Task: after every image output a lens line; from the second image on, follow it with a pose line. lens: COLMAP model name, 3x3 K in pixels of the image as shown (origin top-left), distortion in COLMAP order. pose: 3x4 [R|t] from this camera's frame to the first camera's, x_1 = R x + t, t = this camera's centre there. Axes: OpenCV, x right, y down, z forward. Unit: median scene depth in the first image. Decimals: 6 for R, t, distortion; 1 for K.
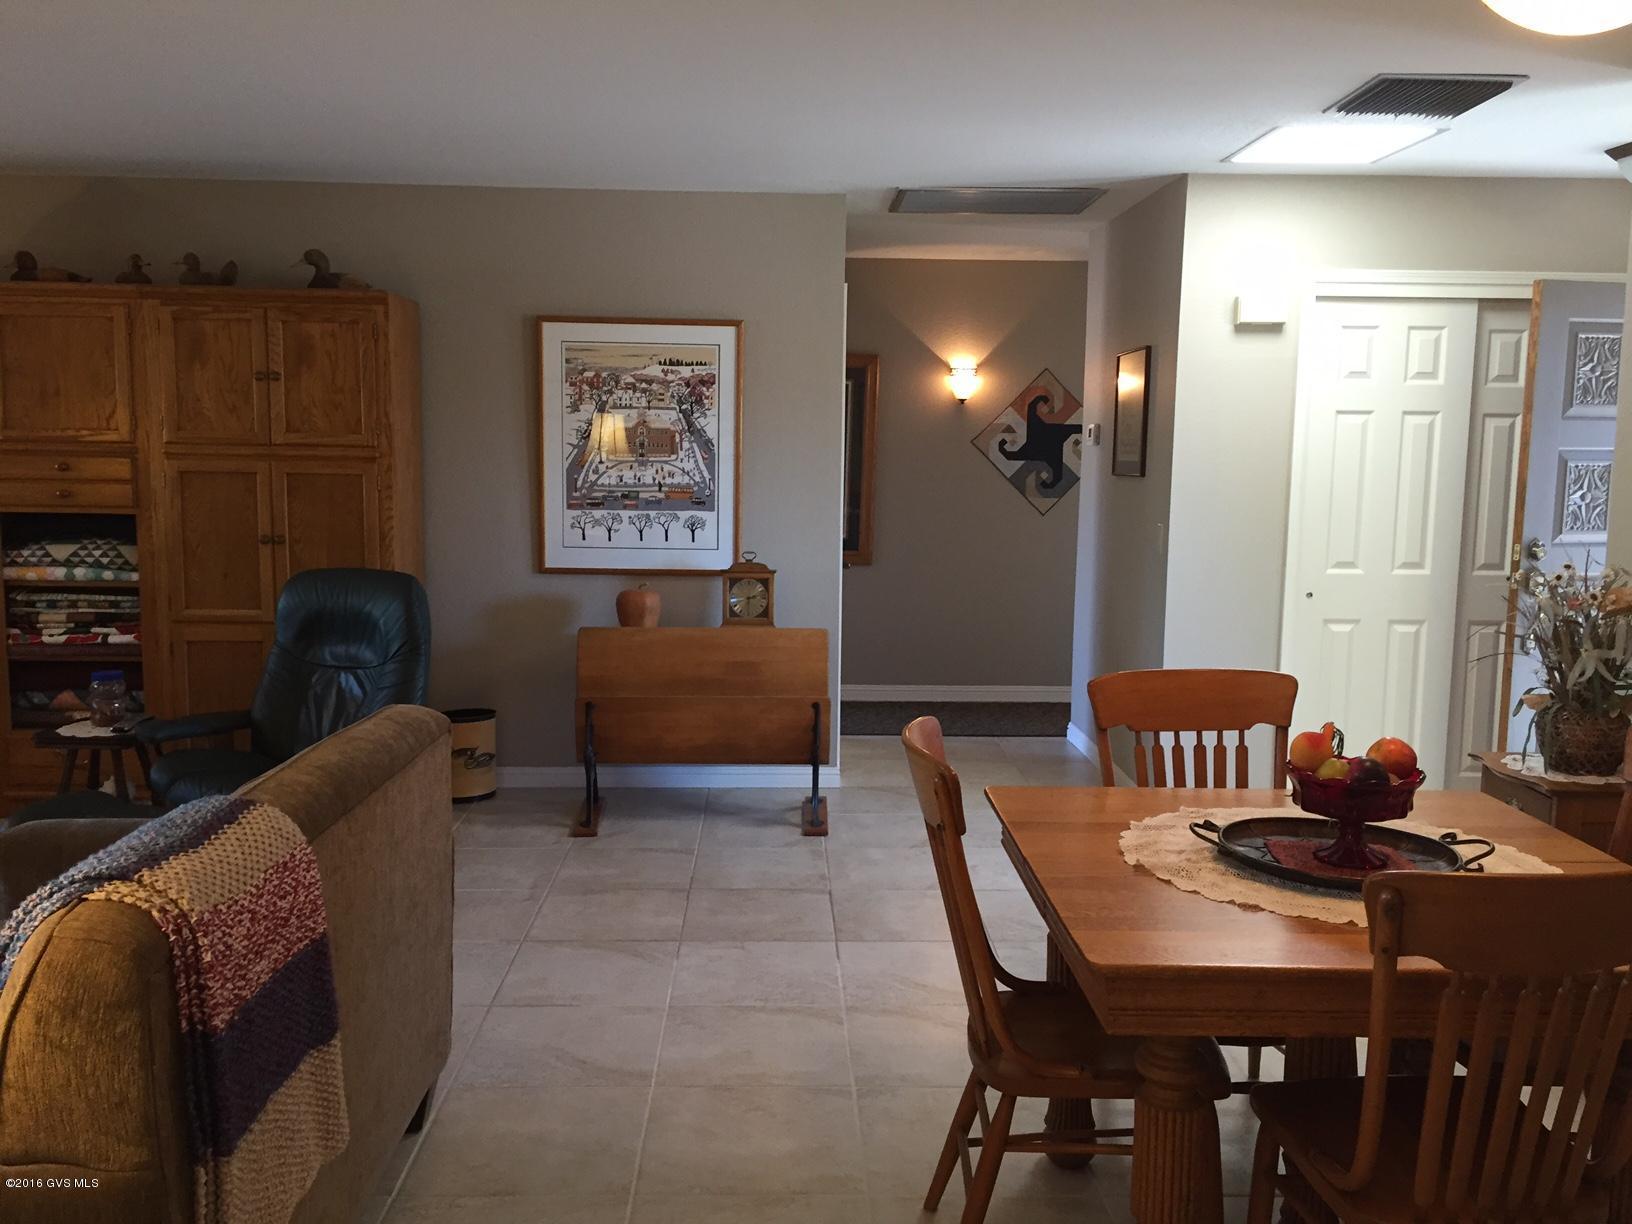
lens RADIAL K [[1404.9, 0, 817.2], [0, 1404.9, 605.1], [0, 0, 1]] dist [0.094110, -0.127920]
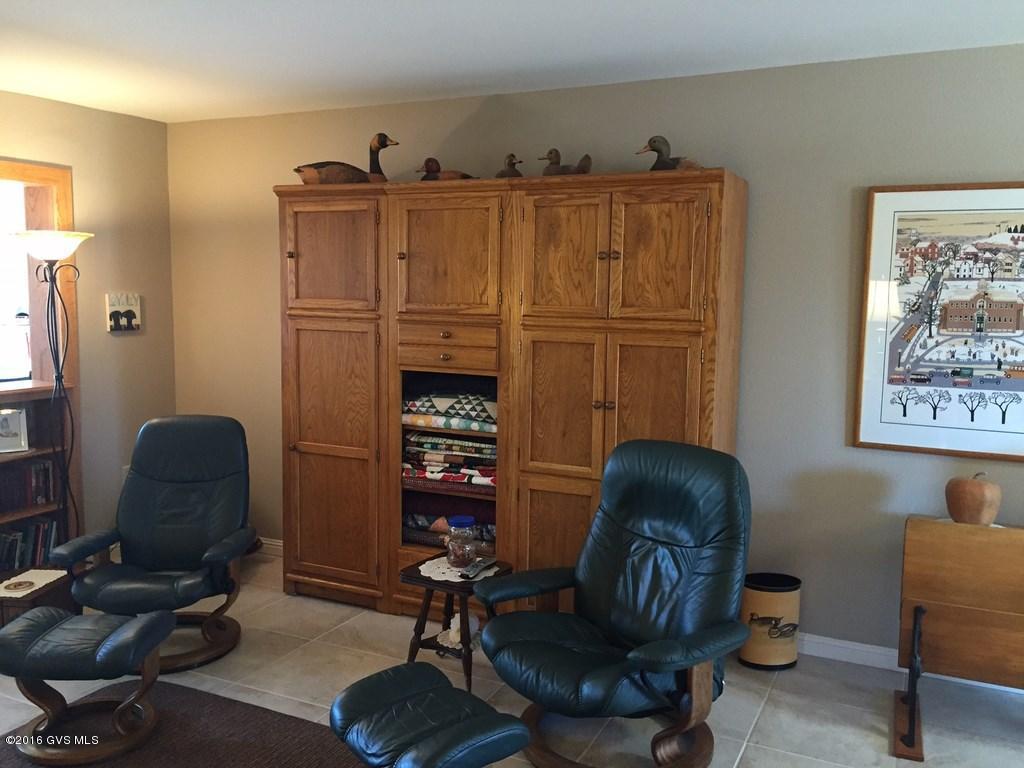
lens RADIAL K [[881.5, 0, 512.8], [0, 881.5, 379.6], [0, 0, 1]] dist [0.094110, -0.127920]
pose [[0.885016, 0.047519, -0.463129, -0.132094], [-0.057799, 0.998296, -0.008020, -0.055582], [0.461959, 0.033866, 0.886255, 0.364798]]
